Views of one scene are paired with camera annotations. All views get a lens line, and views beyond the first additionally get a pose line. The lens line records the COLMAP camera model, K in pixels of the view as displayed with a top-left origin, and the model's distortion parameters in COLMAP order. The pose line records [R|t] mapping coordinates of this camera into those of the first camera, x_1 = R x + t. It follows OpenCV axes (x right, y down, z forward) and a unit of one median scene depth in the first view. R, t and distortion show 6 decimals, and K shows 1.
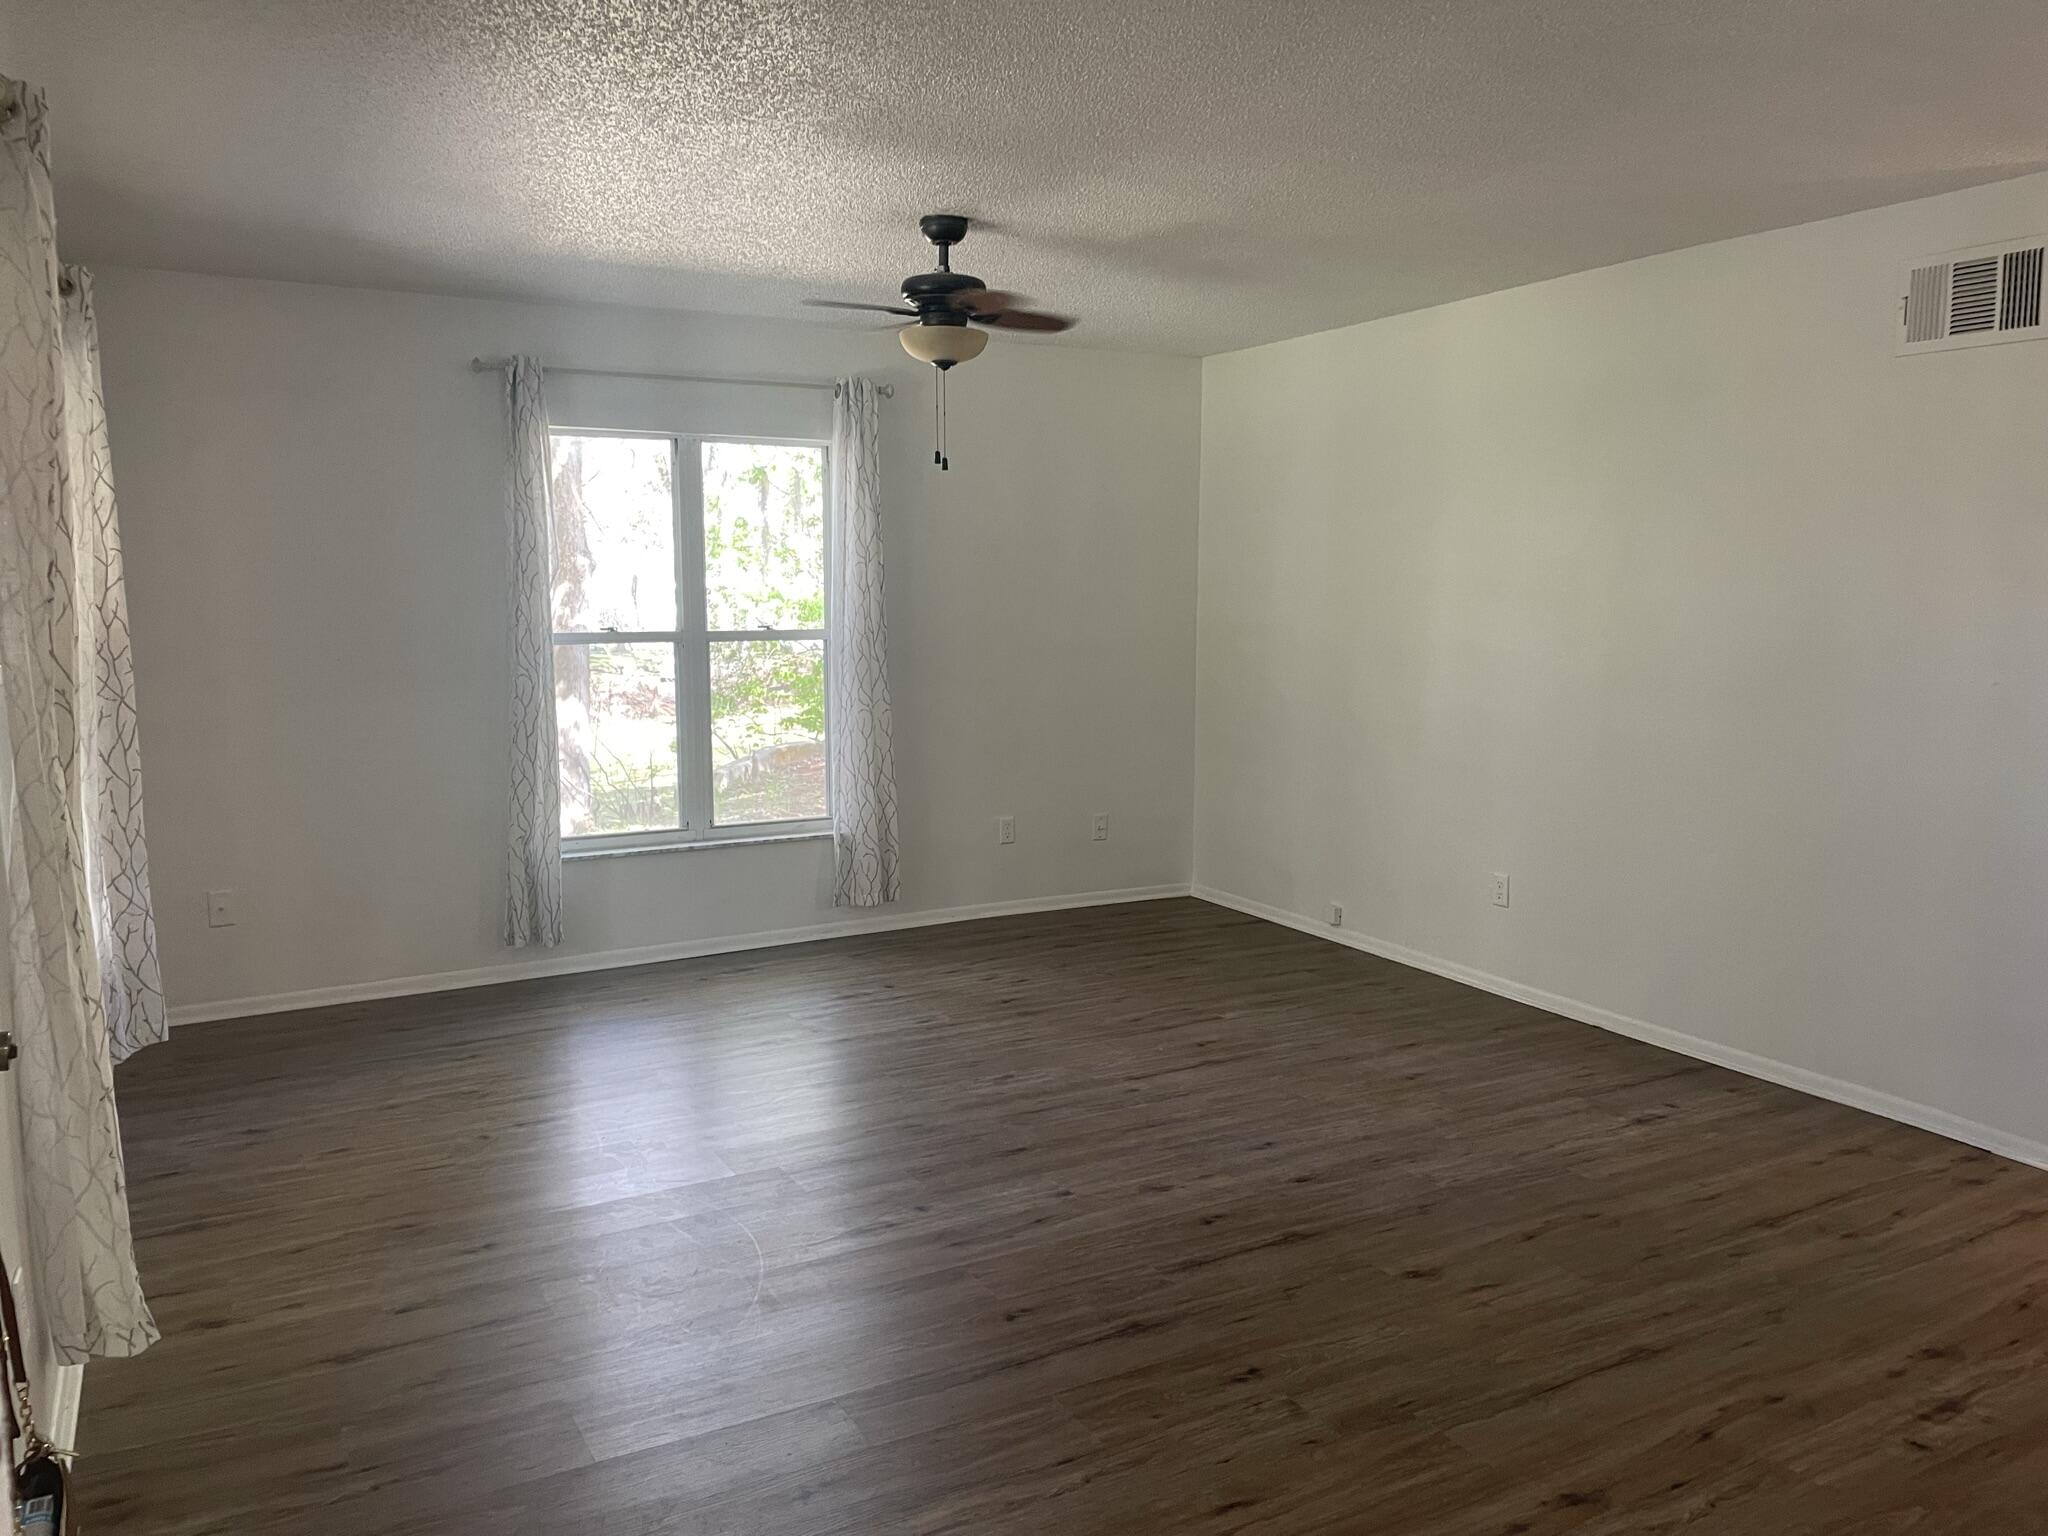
lens RADIAL K [[1546.1, 0, 1020.4], [0, 1546.1, 754.6], [0, 0, 1]] dist [0.087952, -0.112266]
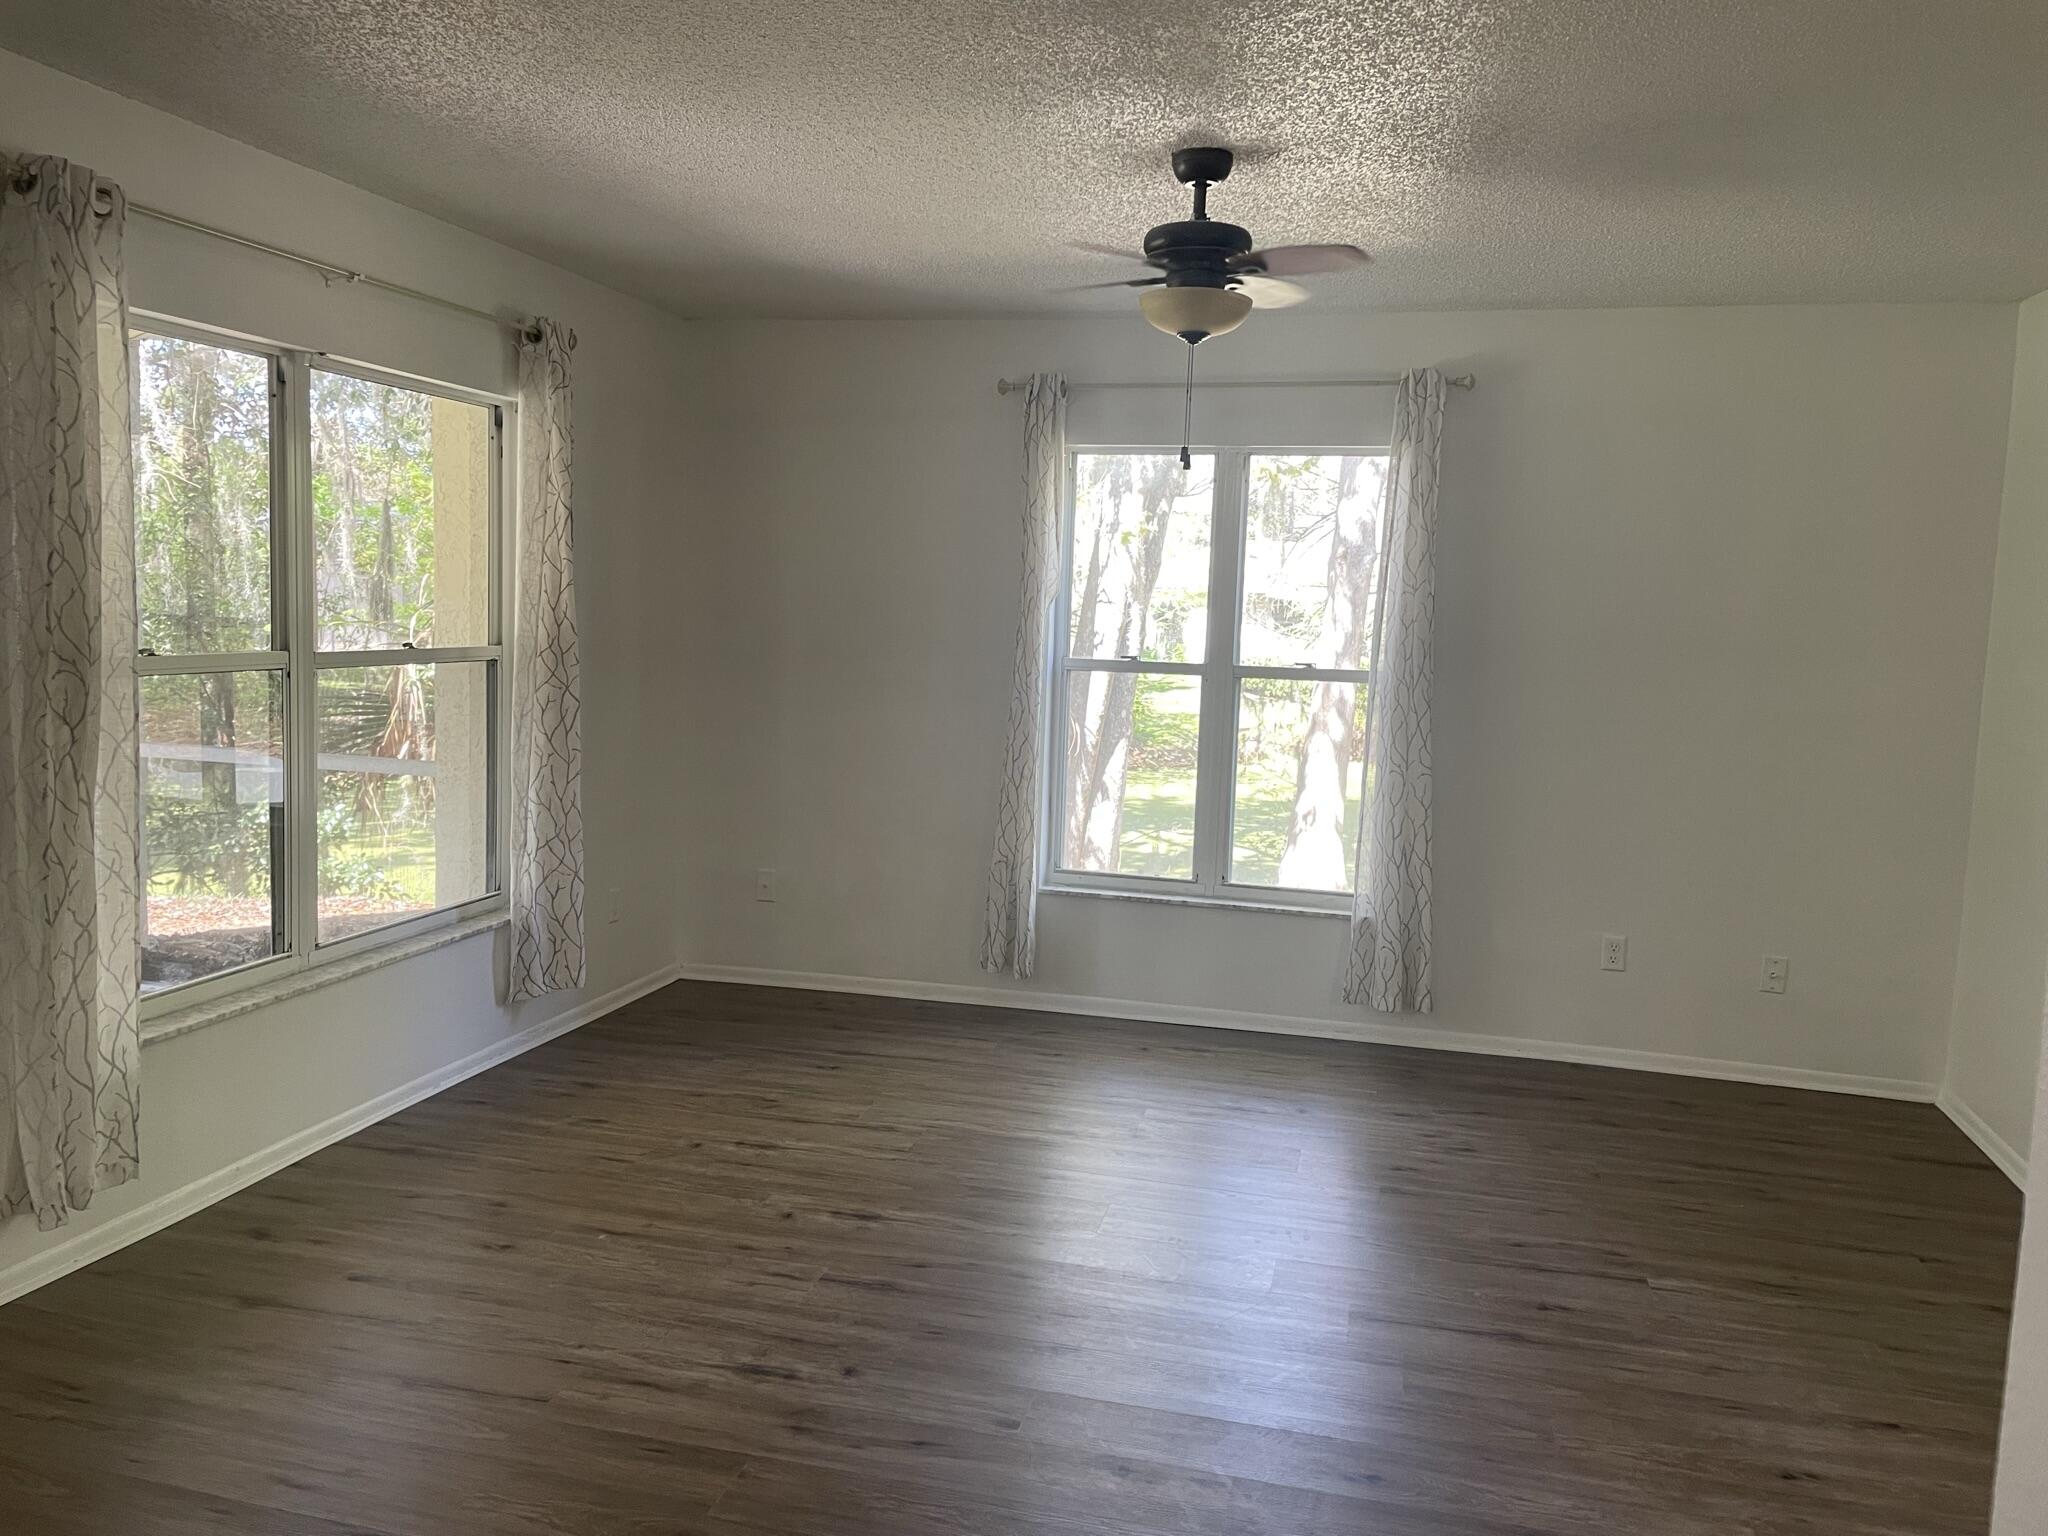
lens RADIAL K [[1546.1, 0, 1024.8], [0, 1546.1, 737.1], [0, 0, 1]] dist [0.087952, -0.112266]
pose [[0.728811, 0.088332, -0.678993, 0.343030], [-0.112551, 0.993610, 0.008453, -0.034851], [0.675401, 0.070260, 0.734096, 0.287602]]
